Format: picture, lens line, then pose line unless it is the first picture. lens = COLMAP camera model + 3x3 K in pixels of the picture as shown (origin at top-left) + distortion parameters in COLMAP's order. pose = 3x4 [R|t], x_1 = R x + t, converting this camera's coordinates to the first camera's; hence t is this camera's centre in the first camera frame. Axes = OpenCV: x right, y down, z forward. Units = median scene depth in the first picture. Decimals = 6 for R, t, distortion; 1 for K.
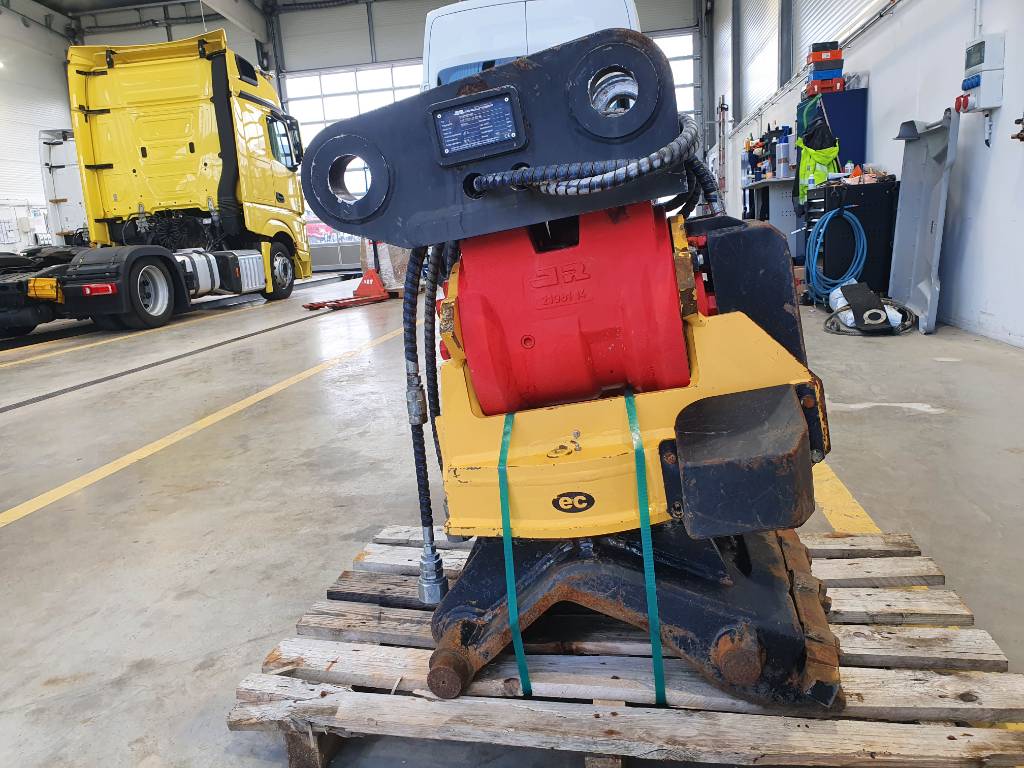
lens RADIAL K [[798.7, 0, 492.8], [0, 798.7, 398.8], [0, 0, 1]] dist [0.014027, 0.006356]
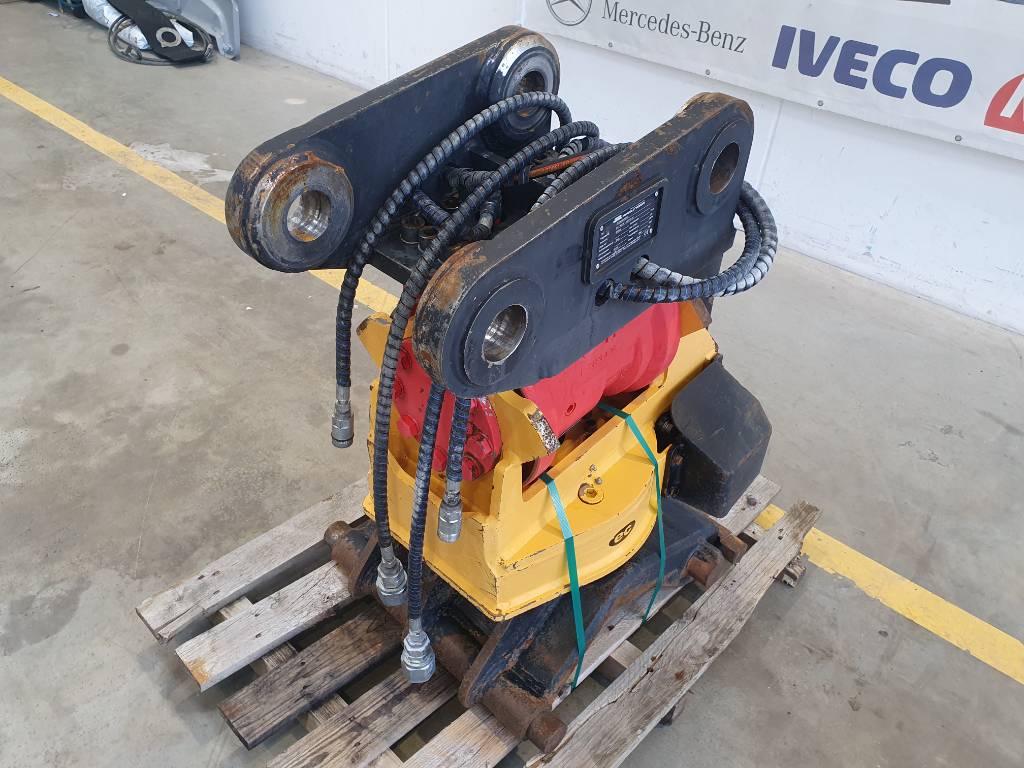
lens RADIAL K [[809.4, 0, 503.3], [0, 809.4, 385.0], [0, 0, 1]] dist [0.006670, 0.009729]
pose [[0.519775, -0.412040, 0.748369, -0.673982], [0.069720, 0.893537, 0.443543, -0.510597], [-0.851453, -0.178367, 0.493166, 0.610885]]
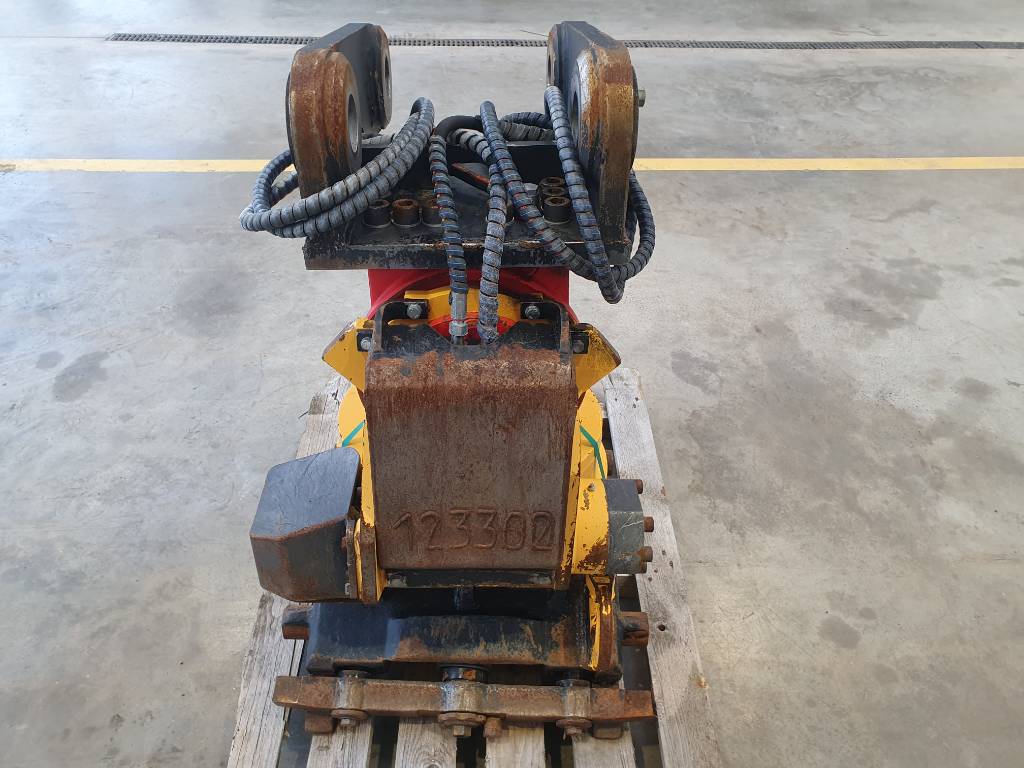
lens RADIAL K [[796.0, 0, 499.7], [0, 796.0, 380.3], [0, 0, 1]] dist [0.012216, 0.004212]
pose [[0.216843, 0.681983, -0.698482, 0.854326], [-0.240963, 0.730760, 0.638692, -0.676863], [0.946000, 0.029812, 0.322793, 0.803592]]
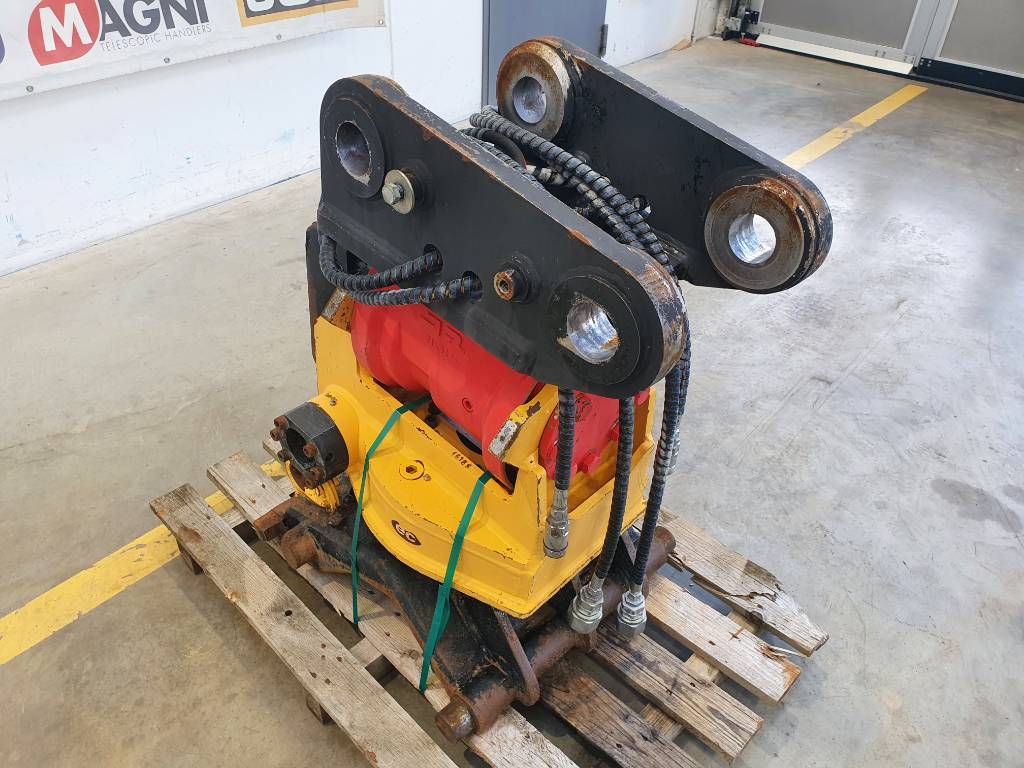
lens RADIAL K [[803.0, 0, 506.3], [0, 803.0, 382.4], [0, 0, 1]] dist [0.010734, 0.017941]
pose [[-0.845917, -0.283456, 0.451750, -0.359082], [0.140989, 0.698064, 0.702017, -0.779959], [-0.514341, 0.657540, -0.550540, 1.661681]]
